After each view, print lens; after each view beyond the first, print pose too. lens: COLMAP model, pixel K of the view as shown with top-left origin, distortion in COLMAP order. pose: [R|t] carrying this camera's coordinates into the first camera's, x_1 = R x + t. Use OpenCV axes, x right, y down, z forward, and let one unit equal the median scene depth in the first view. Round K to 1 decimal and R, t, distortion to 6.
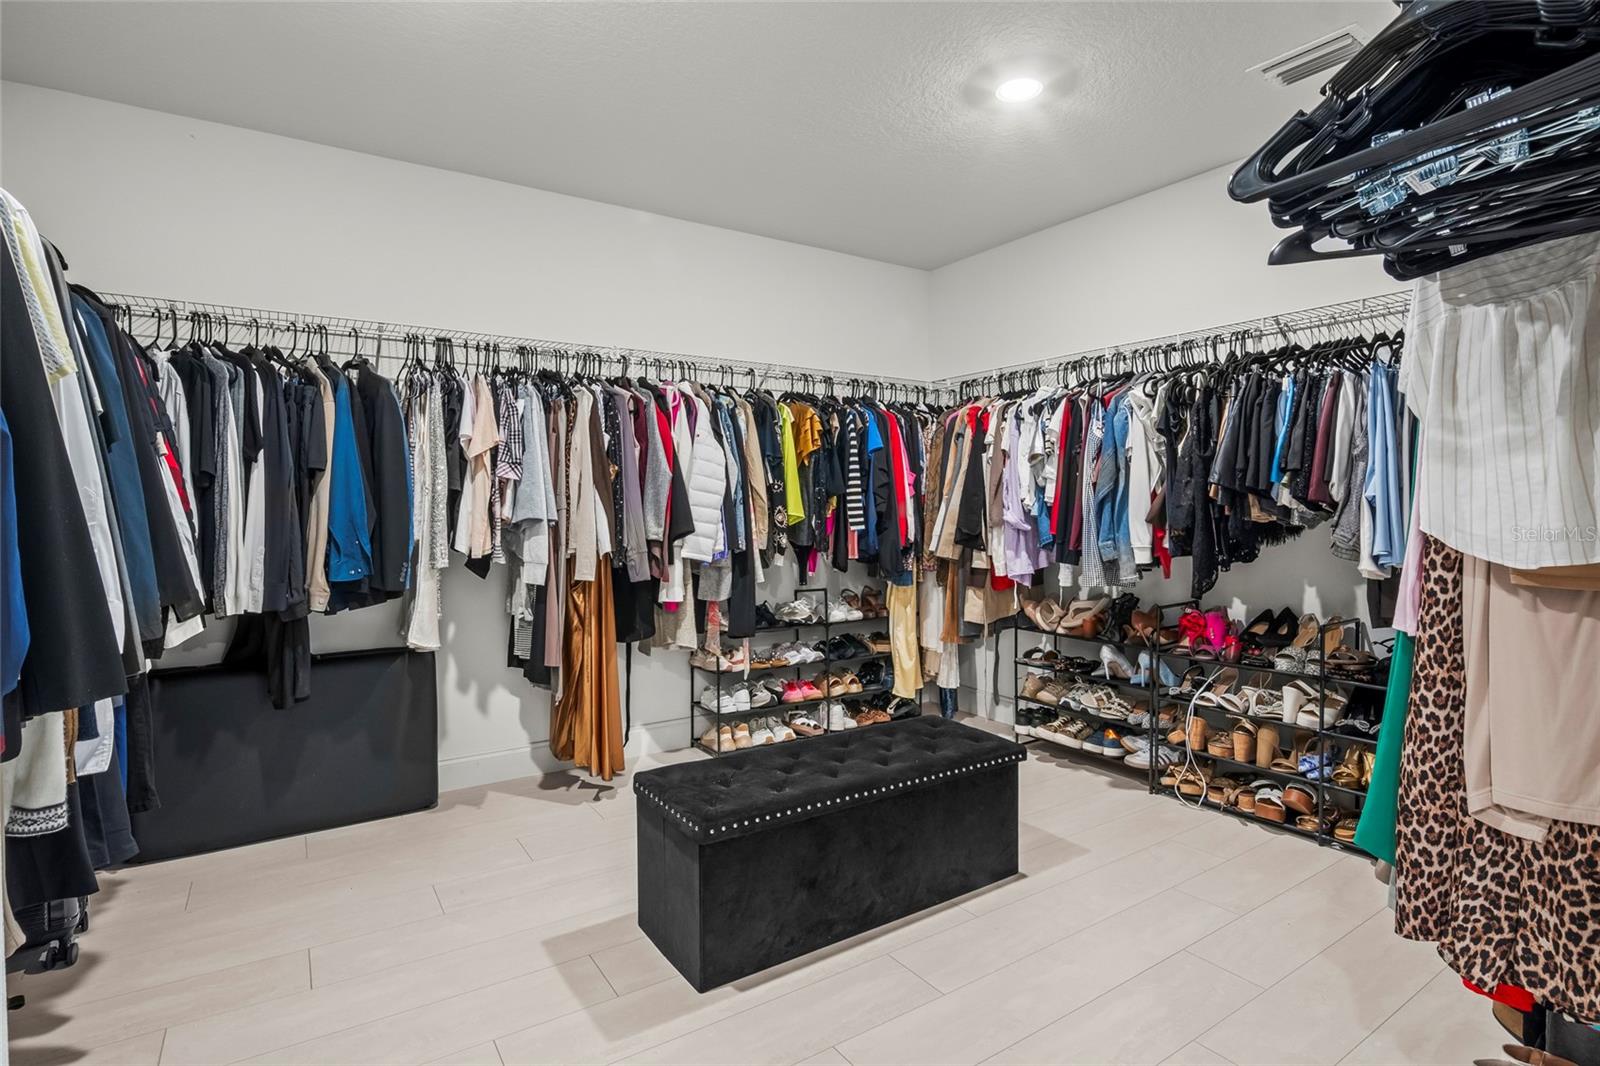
lens RADIAL K [[802.5, 0, 788.7], [0, 802.5, 527.4], [0, 0, 1]] dist [-0.023119, -0.001703]
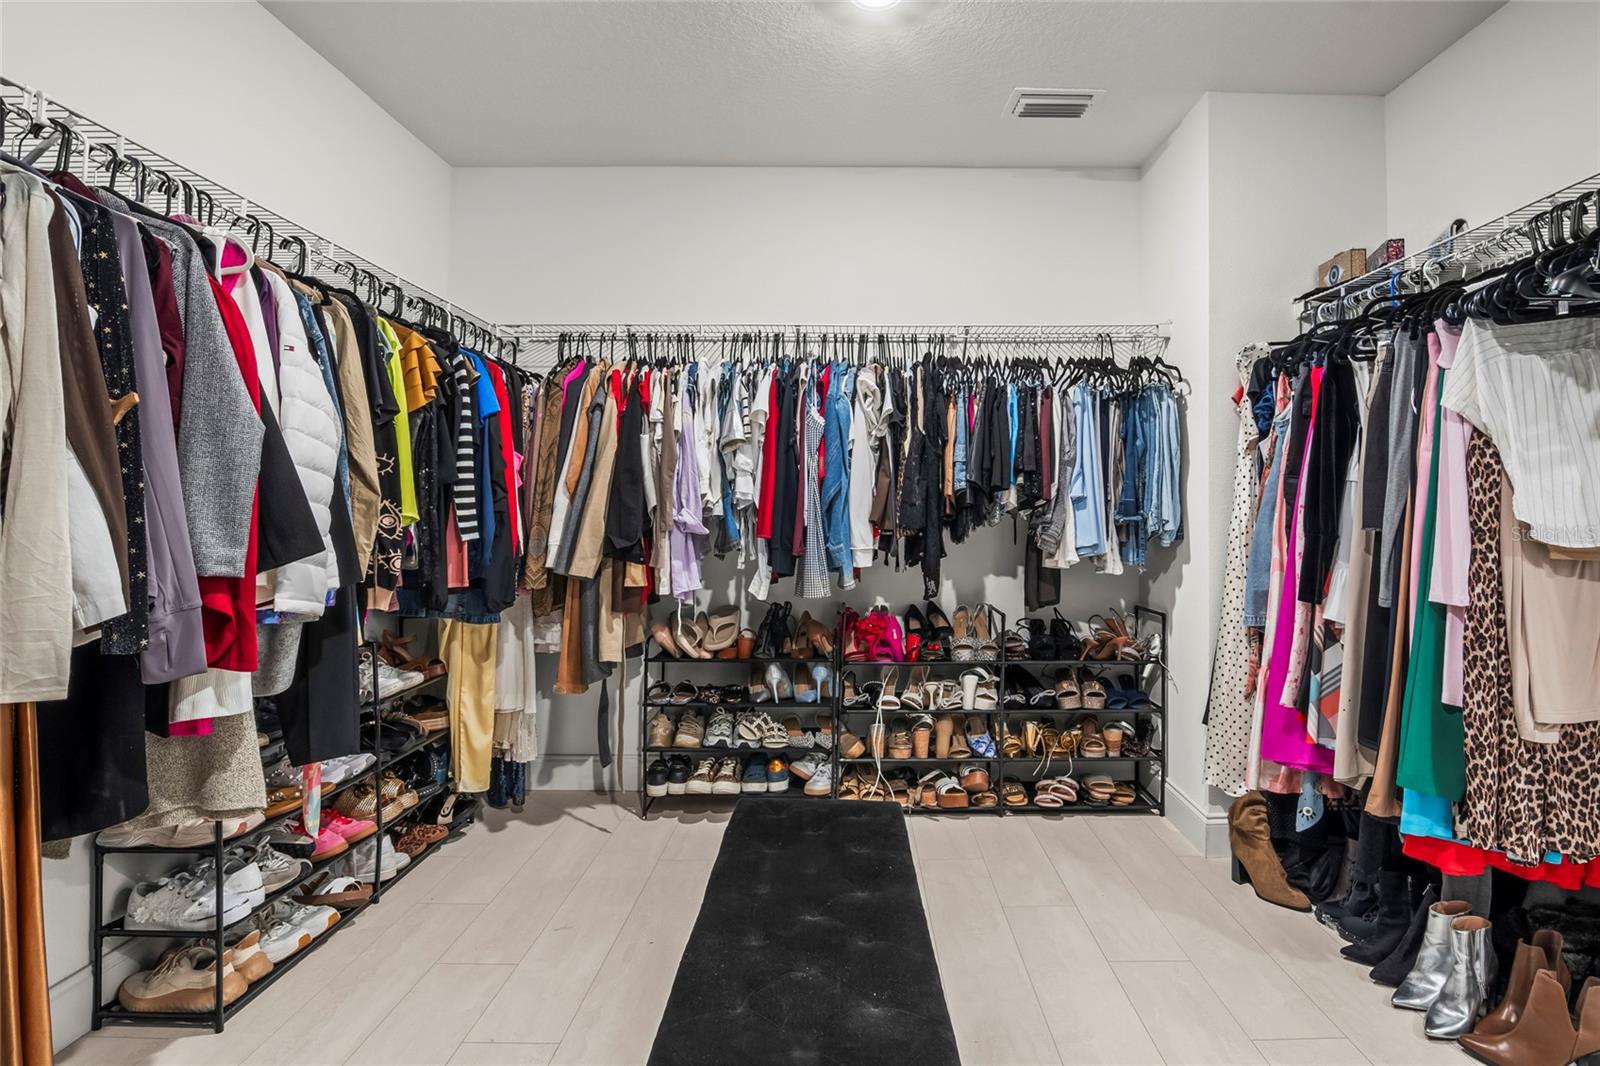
lens RADIAL K [[832.3, 0, 824.9], [0, 832.3, 504.6], [0, 0, 1]] dist [-0.026562, 0.001259]
pose [[0.530463, 0.007657, 0.847674, -0.374751], [0.019196, 0.999594, -0.021042, -0.007247], [-0.847491, 0.027434, 0.530100, 0.511235]]
